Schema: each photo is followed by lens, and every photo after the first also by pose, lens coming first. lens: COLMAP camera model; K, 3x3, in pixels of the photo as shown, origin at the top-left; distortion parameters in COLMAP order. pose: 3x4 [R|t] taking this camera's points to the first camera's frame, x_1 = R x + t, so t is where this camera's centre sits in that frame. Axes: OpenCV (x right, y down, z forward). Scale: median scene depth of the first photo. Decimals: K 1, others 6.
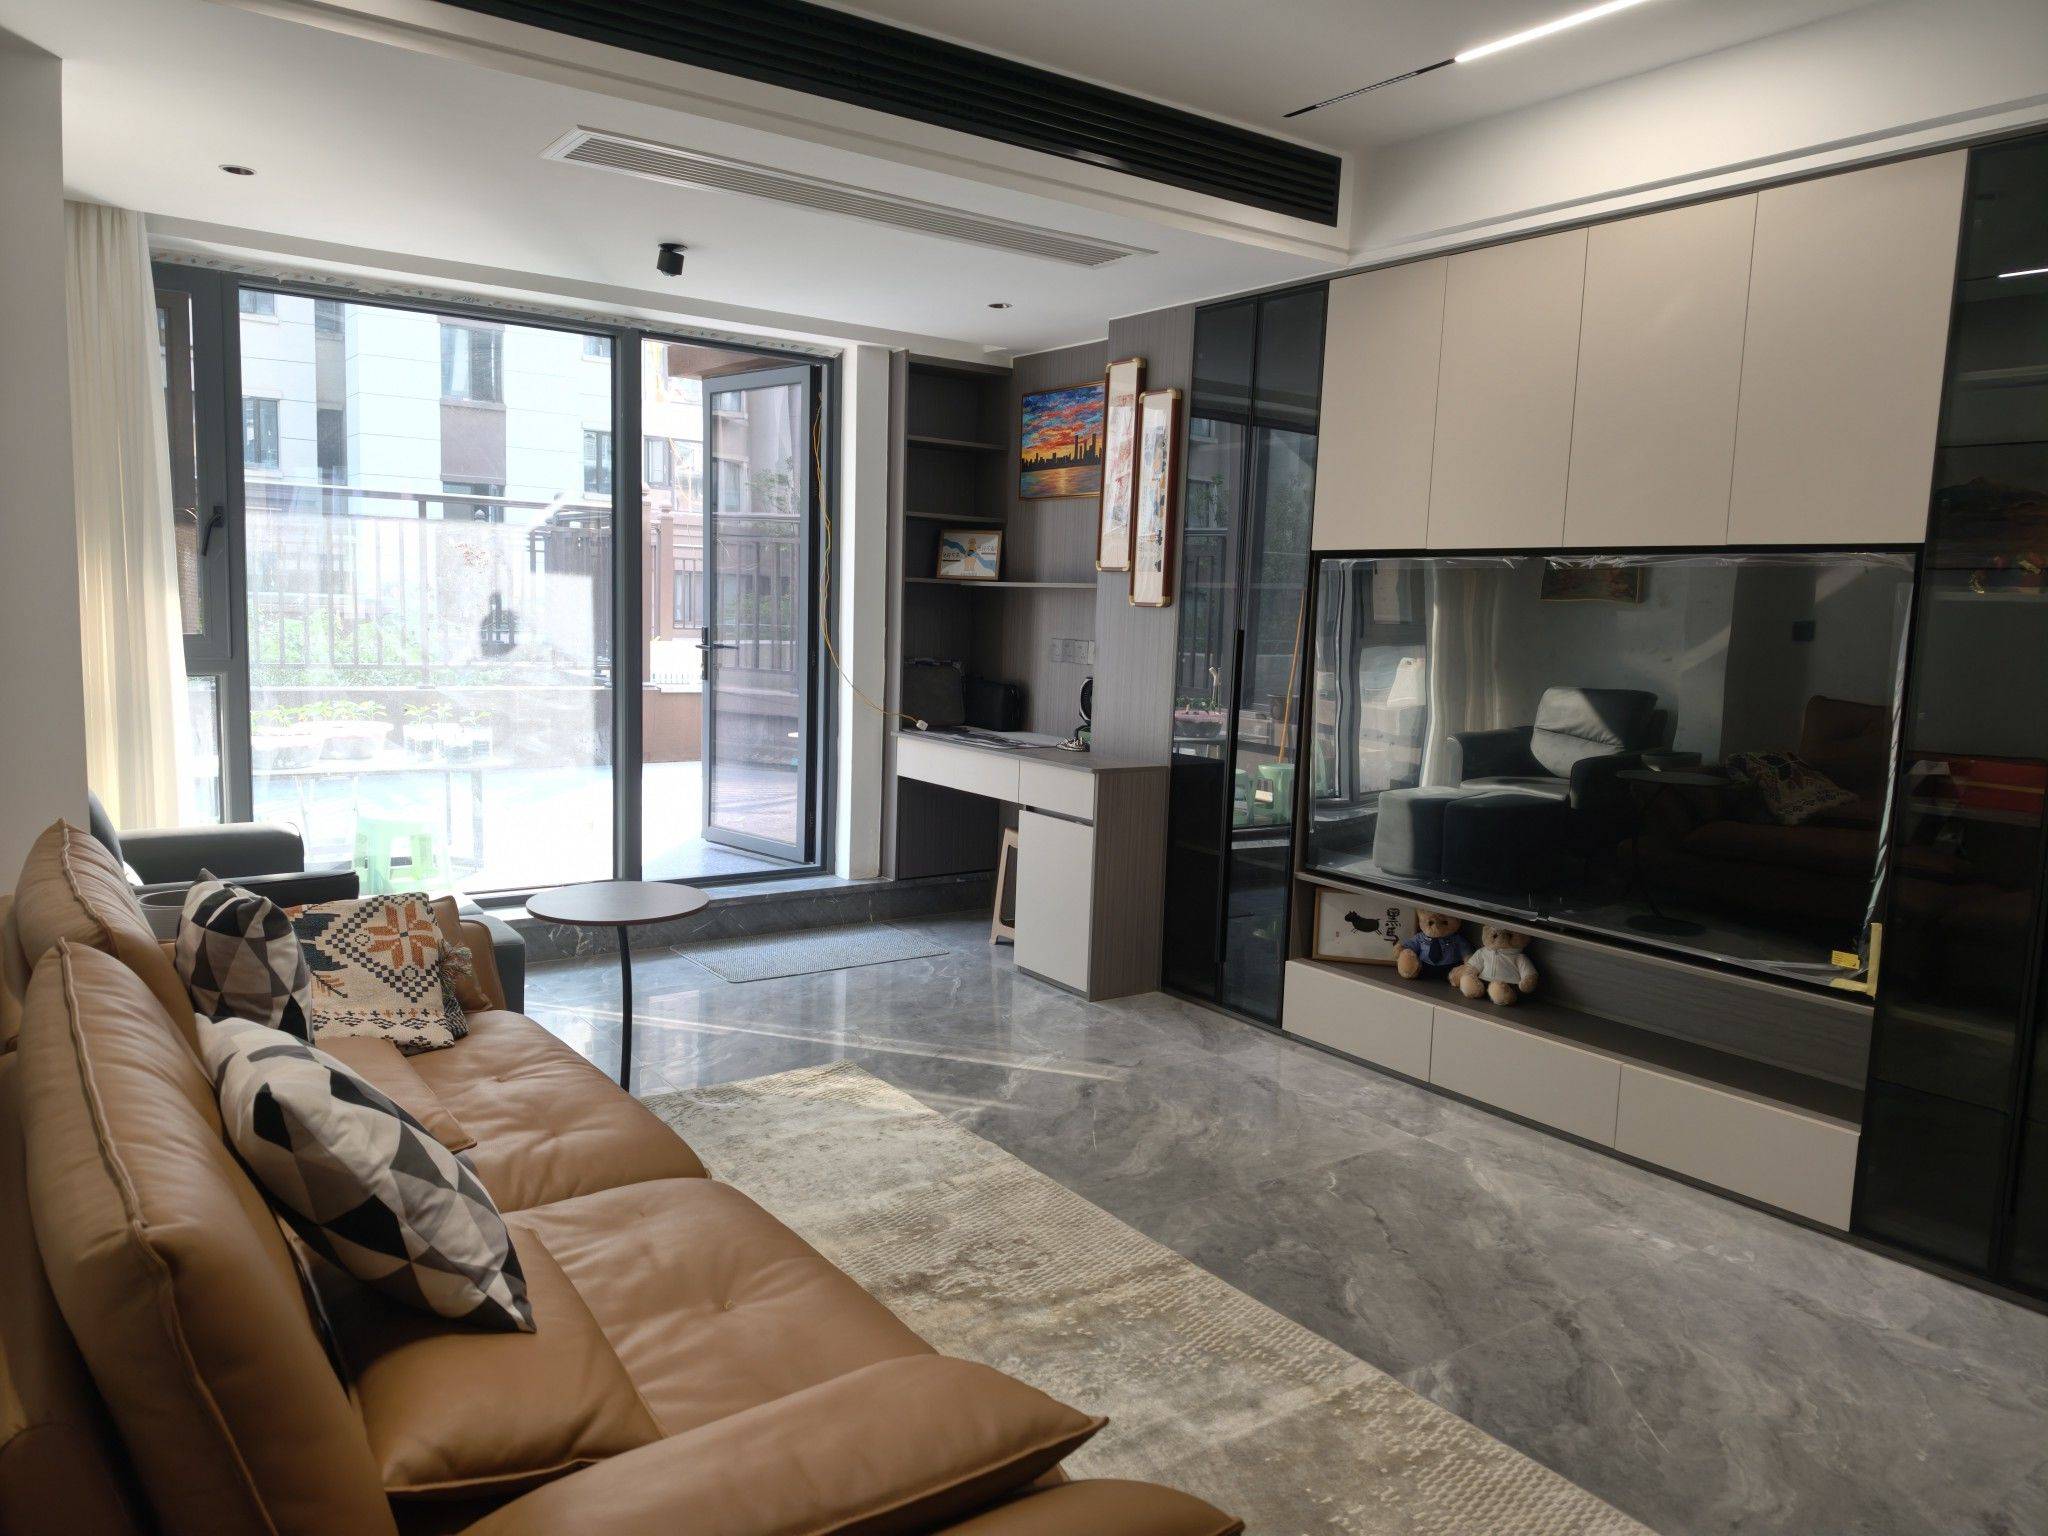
lens RADIAL K [[1452.0, 0, 1024.0], [0, 1452.0, 768.0], [0, 0, 1]] dist [0.086054, -0.092865]
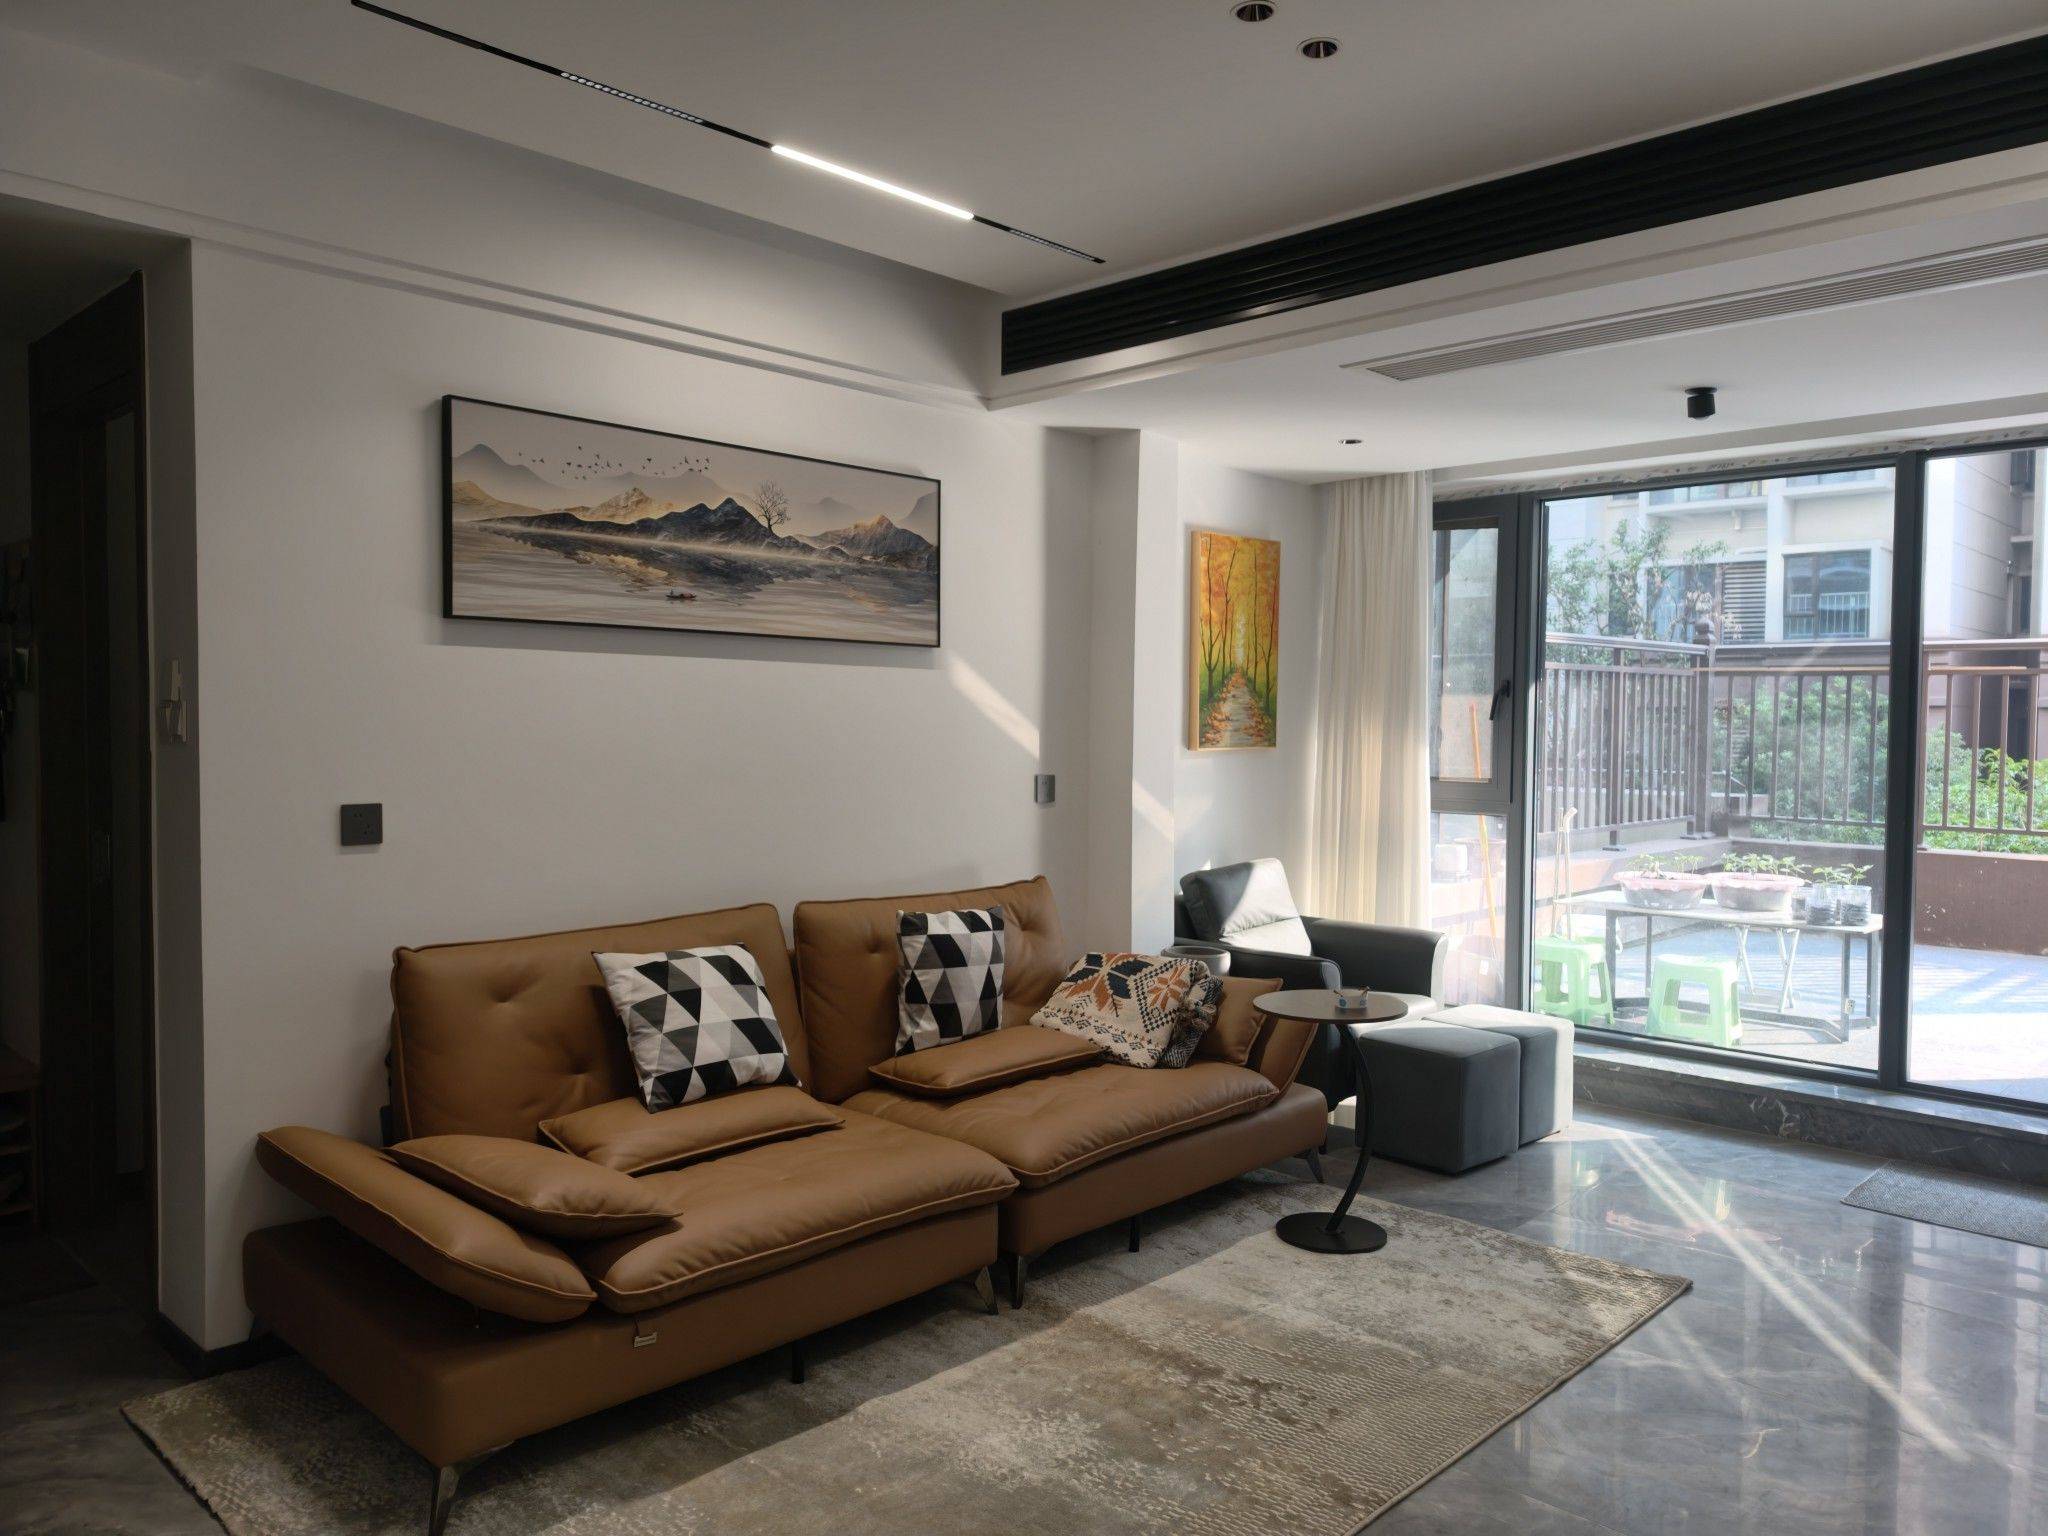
lens RADIAL K [[1452.0, 0, 1024.0], [0, 1452.0, 768.0], [0, 0, 1]] dist [0.086054, -0.092865]
pose [[0.187366, 0.002836, -0.982286, 0.633256], [-0.116582, 0.992992, -0.019370, -0.034586], [0.975347, 0.118147, 0.186384, 0.407474]]
